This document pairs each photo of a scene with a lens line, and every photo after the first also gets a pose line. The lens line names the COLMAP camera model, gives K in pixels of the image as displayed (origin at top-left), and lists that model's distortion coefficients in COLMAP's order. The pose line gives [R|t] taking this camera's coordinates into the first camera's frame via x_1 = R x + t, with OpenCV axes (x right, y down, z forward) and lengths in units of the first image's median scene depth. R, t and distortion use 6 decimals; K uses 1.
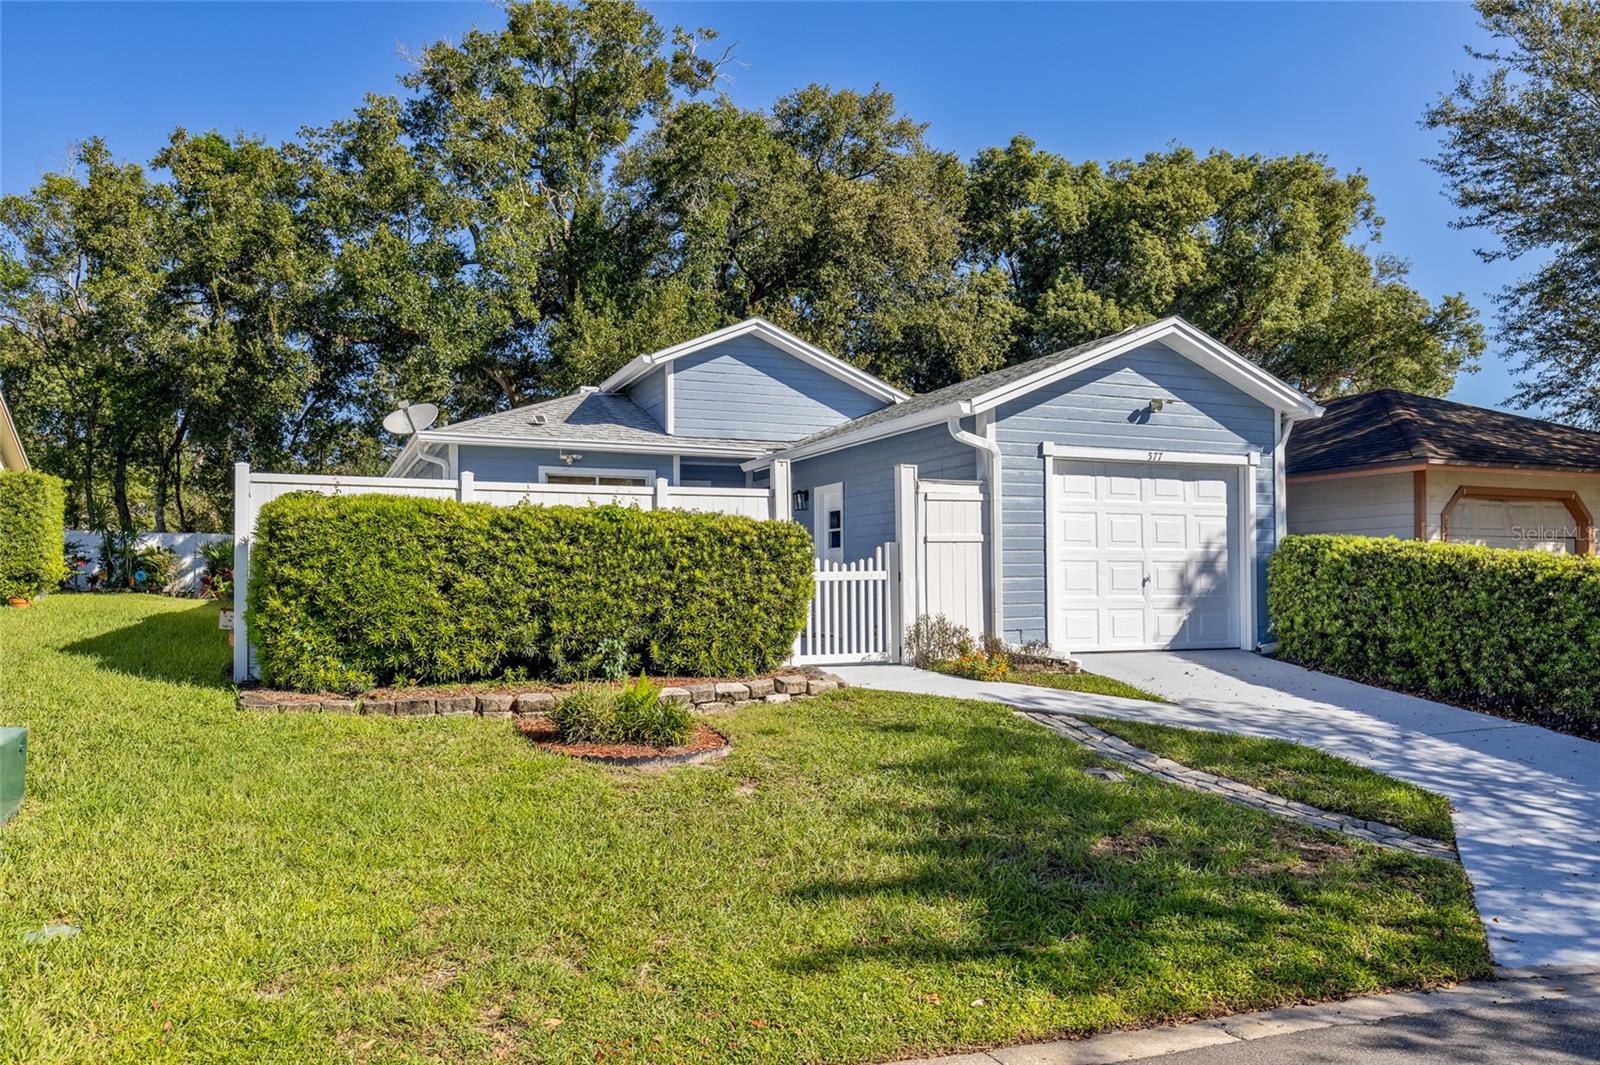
lens RADIAL K [[1175.2, 0, 800.0], [0, 1175.2, 532.5], [0, 0, 1]] dist [0.002222, 0.001141]
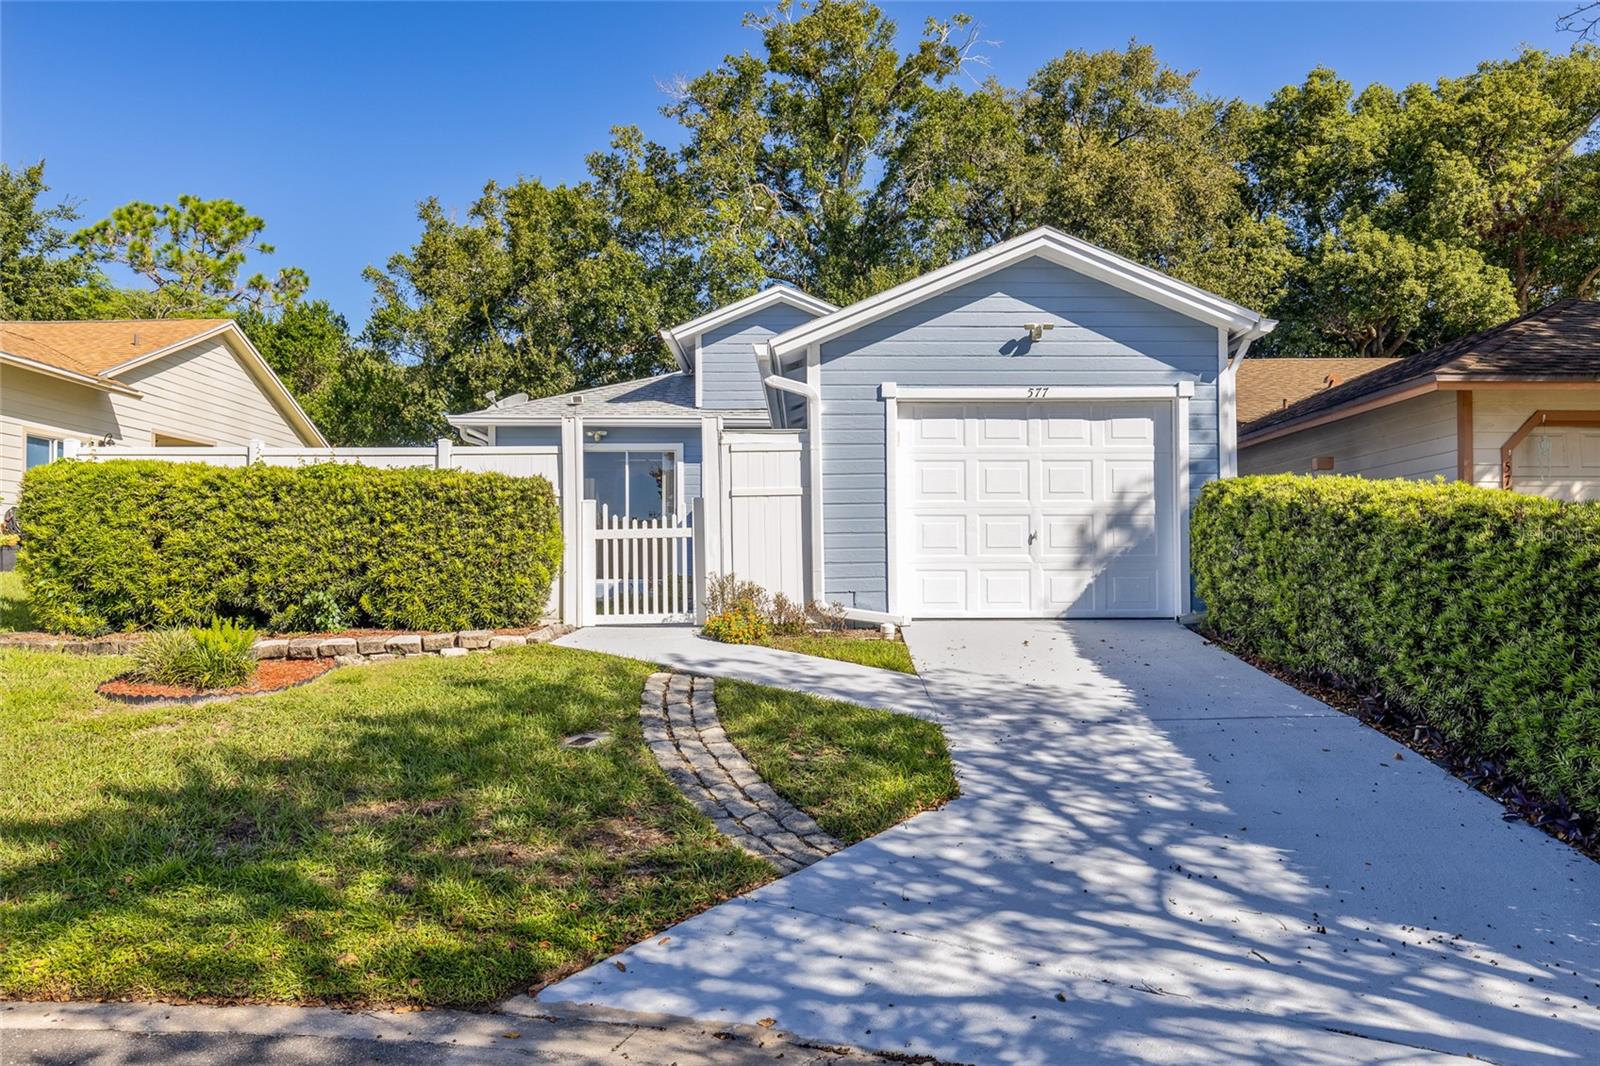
lens RADIAL K [[1116.2, 0, 800.0], [0, 1116.2, 533.0], [0, 0, 1]] dist [0.000264, -0.001556]
pose [[0.928177, -0.015993, -0.371795, 0.456642], [0.018642, 0.999820, 0.003532, 0.032821], [0.371671, -0.010209, 0.928308, 0.181749]]
